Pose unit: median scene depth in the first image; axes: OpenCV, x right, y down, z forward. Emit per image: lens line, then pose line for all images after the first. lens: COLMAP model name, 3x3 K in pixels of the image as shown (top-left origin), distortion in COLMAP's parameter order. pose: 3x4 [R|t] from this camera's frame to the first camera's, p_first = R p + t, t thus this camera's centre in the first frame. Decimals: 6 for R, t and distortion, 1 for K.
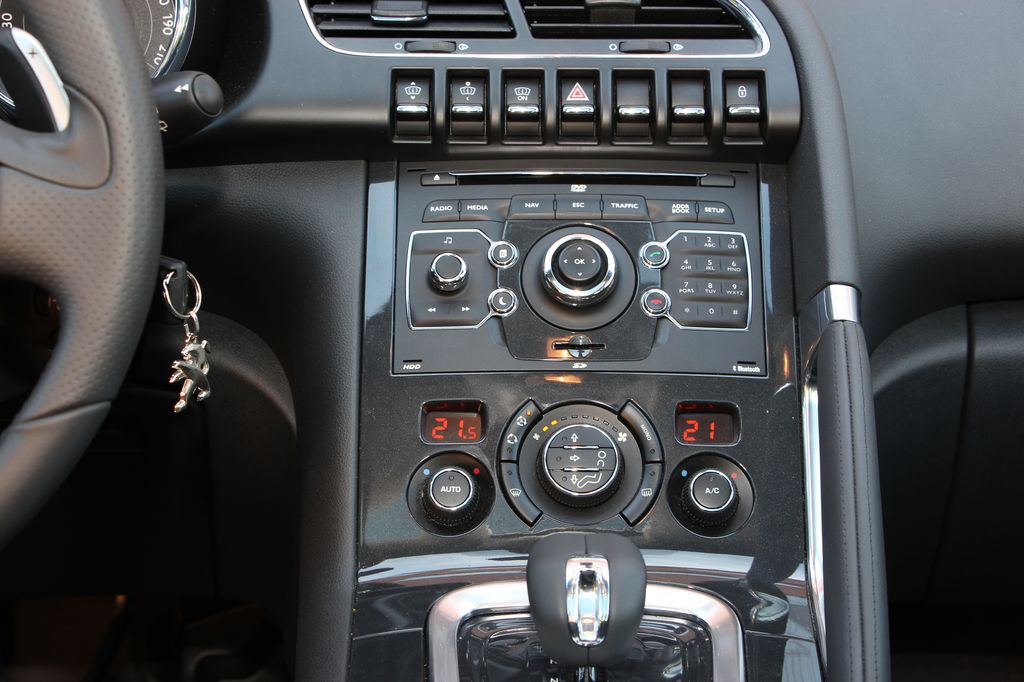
lens RADIAL K [[2092.9, 0, 522.5], [0, 2092.9, 336.4], [0, 0, 1]] dist [0.224966, 0.000000]
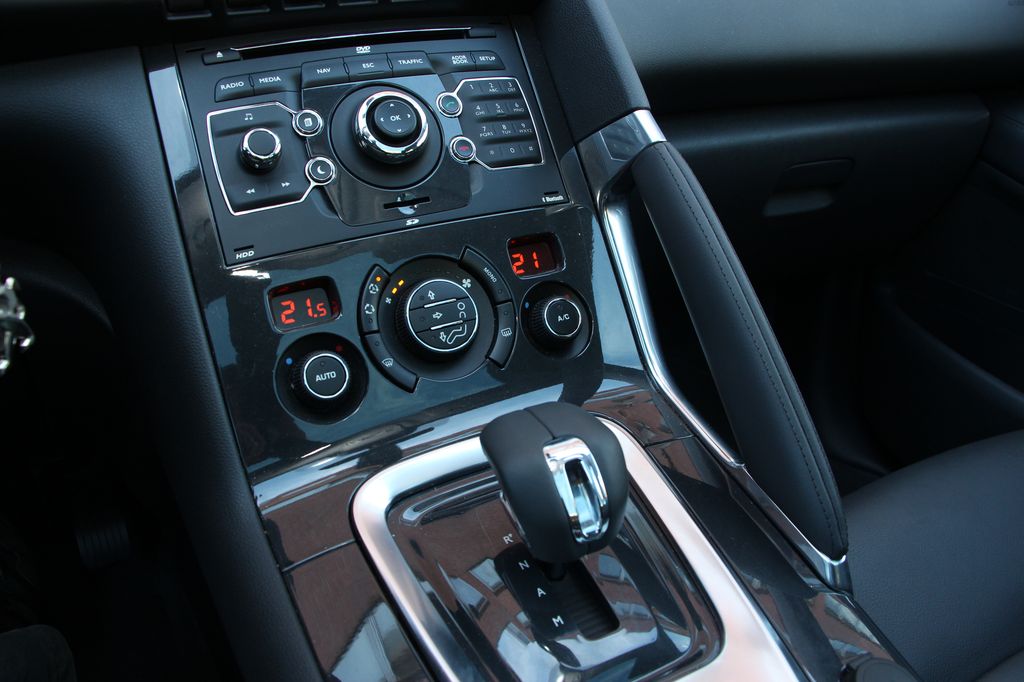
lens RADIAL K [[844.7, 0, 517.2], [0, 844.7, 336.6], [0, 0, 1]] dist [-0.166502, 0.121262]
pose [[0.888912, -0.224029, 0.399558, -0.101733], [0.138290, 0.962794, 0.232171, -0.019771], [-0.436705, -0.151125, 0.886820, 0.611106]]
